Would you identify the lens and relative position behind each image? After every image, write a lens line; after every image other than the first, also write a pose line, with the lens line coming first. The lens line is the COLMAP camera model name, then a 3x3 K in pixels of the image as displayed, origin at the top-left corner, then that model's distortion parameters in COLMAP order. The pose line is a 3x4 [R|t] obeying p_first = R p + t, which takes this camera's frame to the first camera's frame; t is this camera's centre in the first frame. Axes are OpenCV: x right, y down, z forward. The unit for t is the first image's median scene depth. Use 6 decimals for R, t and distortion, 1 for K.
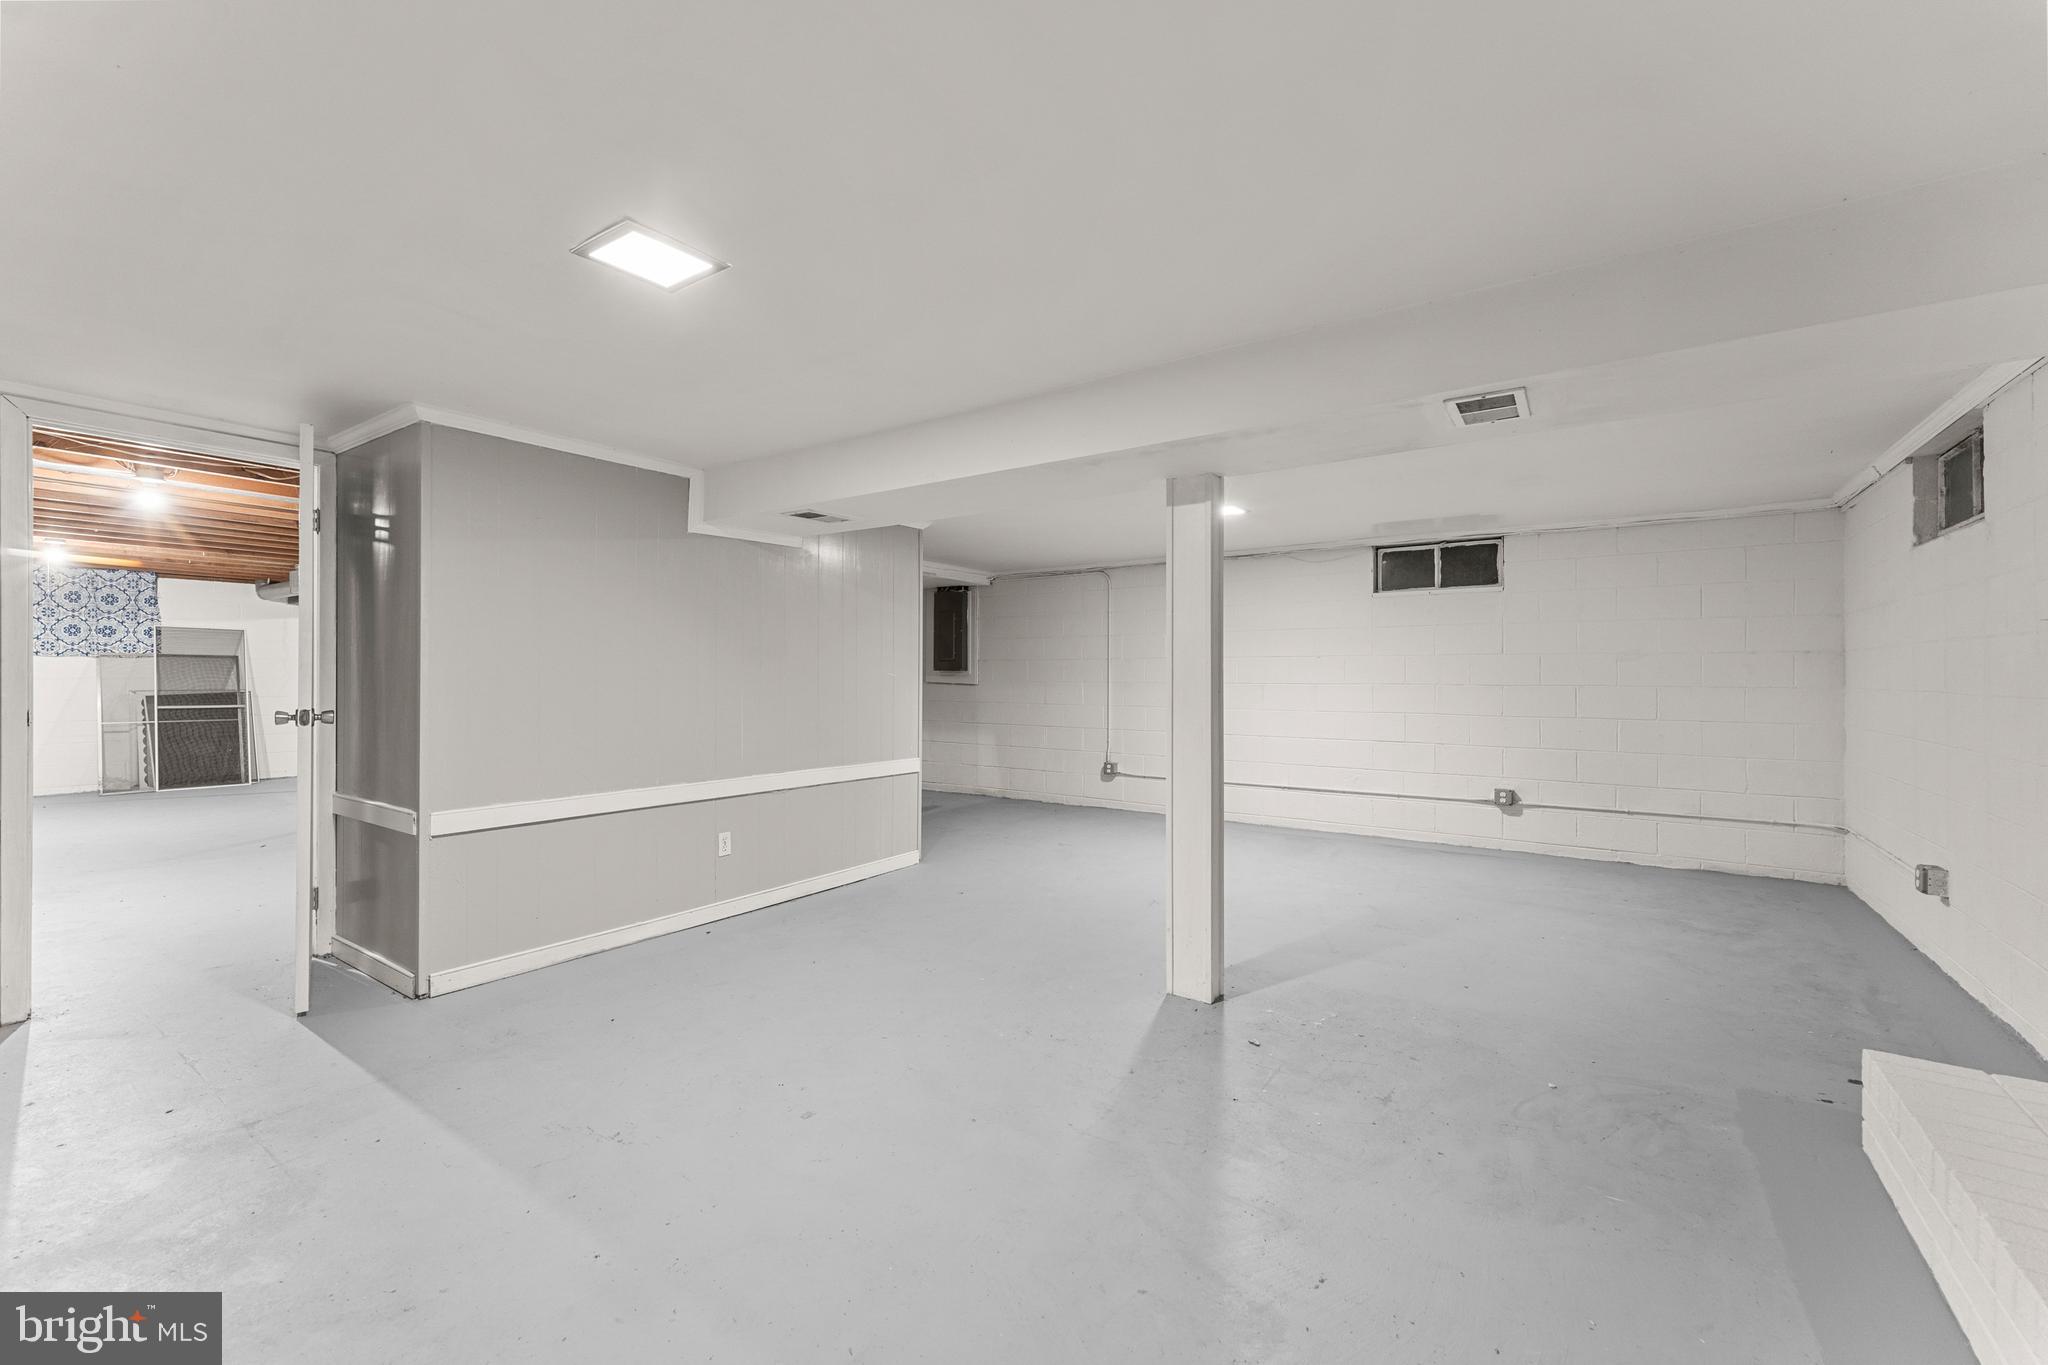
lens RADIAL K [[822.6, 0, 1032.8], [0, 822.6, 676.3], [0, 0, 1]] dist [0.005446, -0.000724]
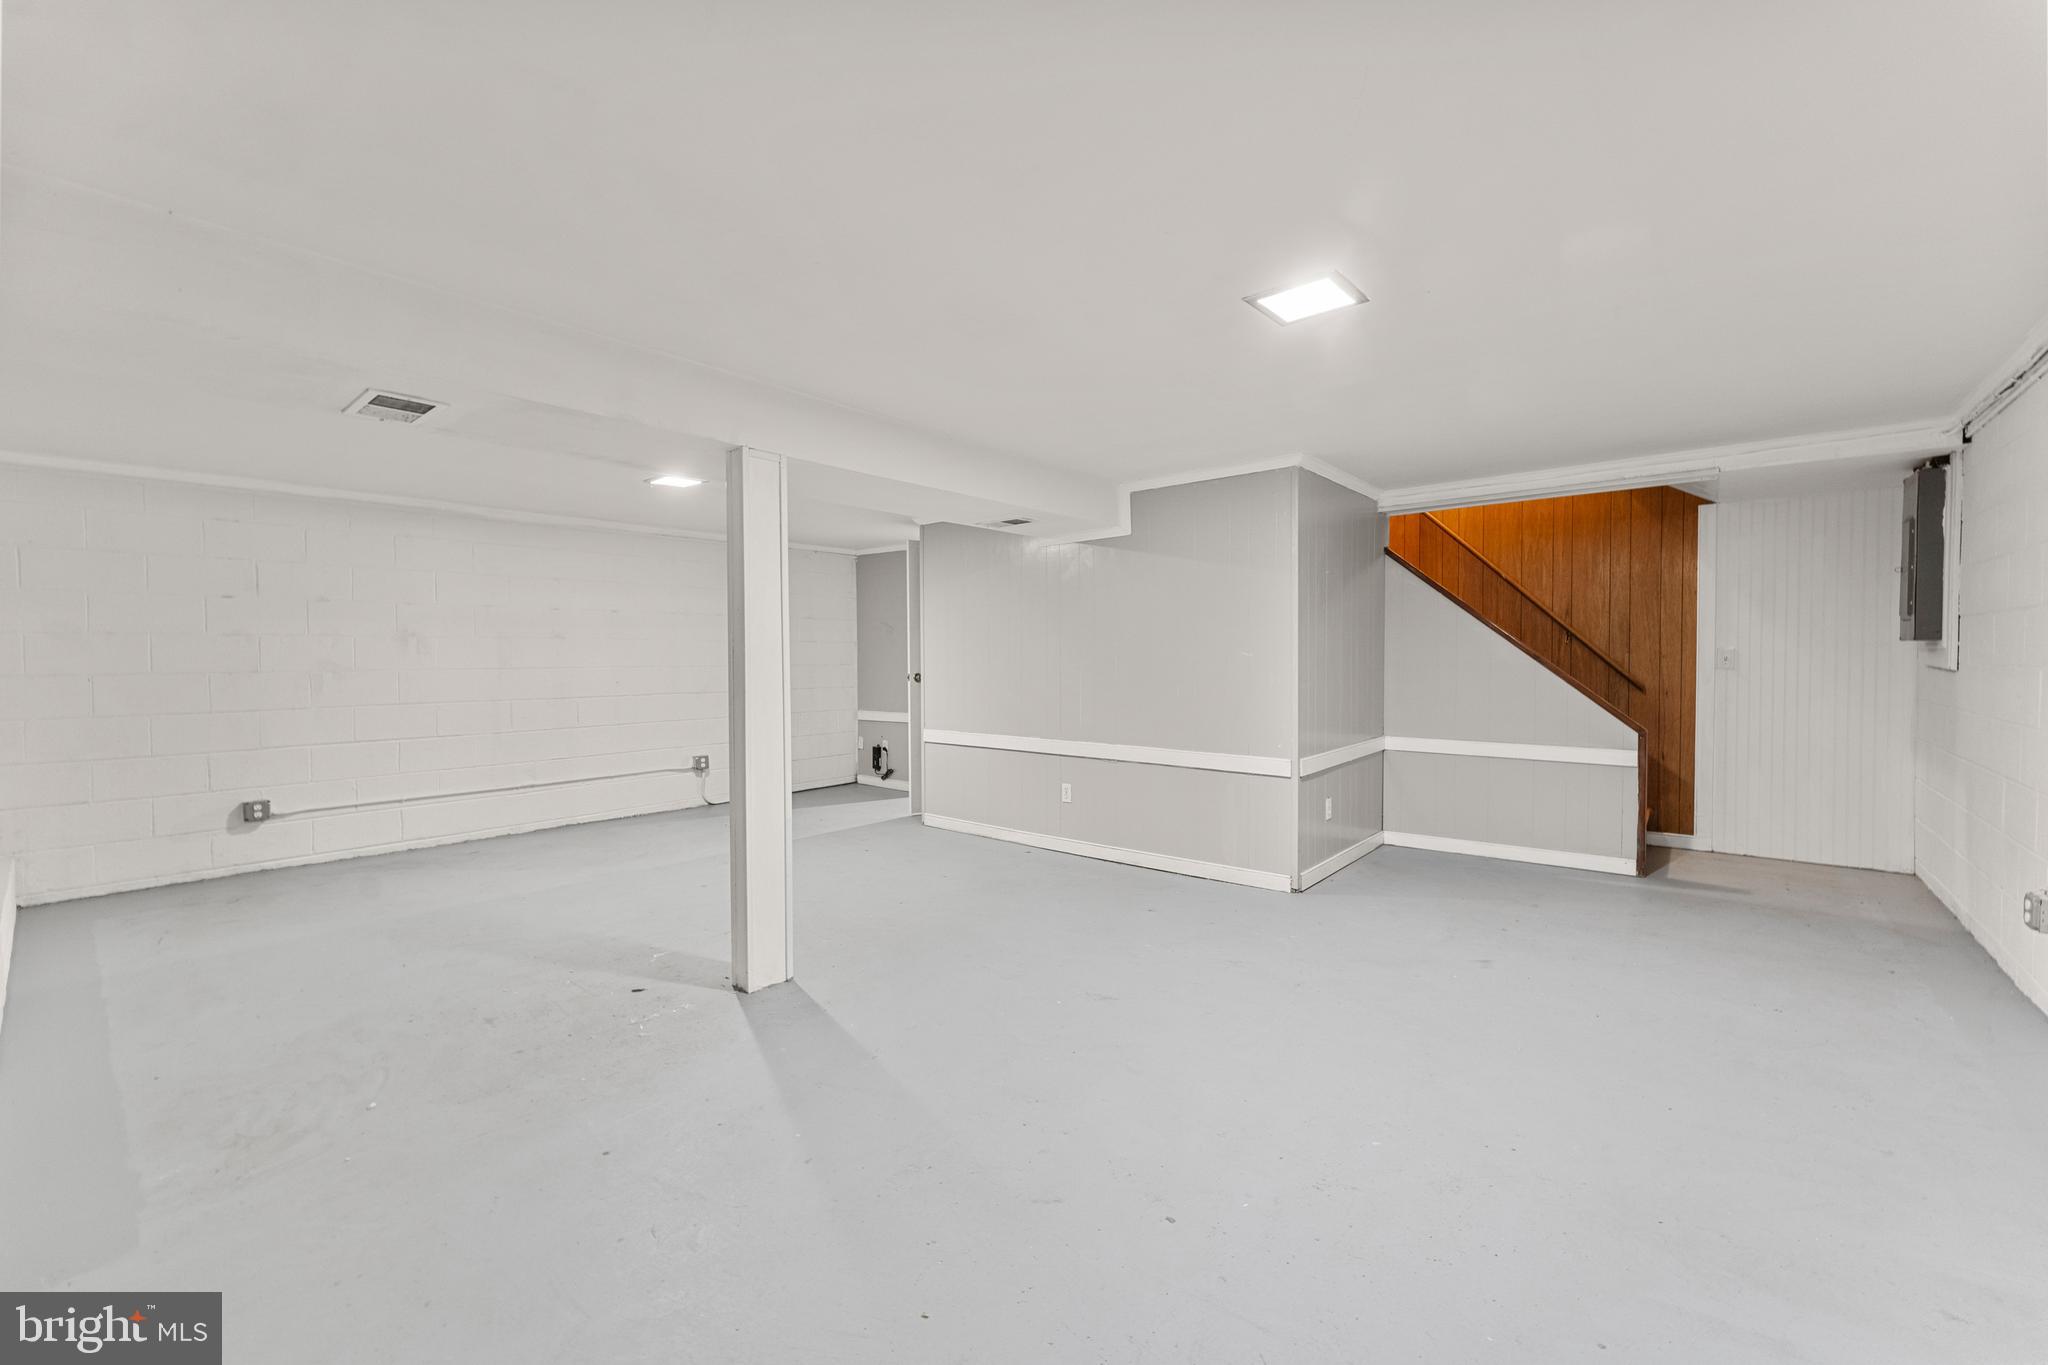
lens RADIAL K [[822.6, 0, 1038.9], [0, 822.6, 679.1], [0, 0, 1]] dist [0.005446, -0.000724]
pose [[-0.094132, 0.025754, -0.995227, 1.211150], [0.007978, 0.999653, 0.025114, 0.000413], [0.995528, -0.005576, -0.094305, 1.512842]]
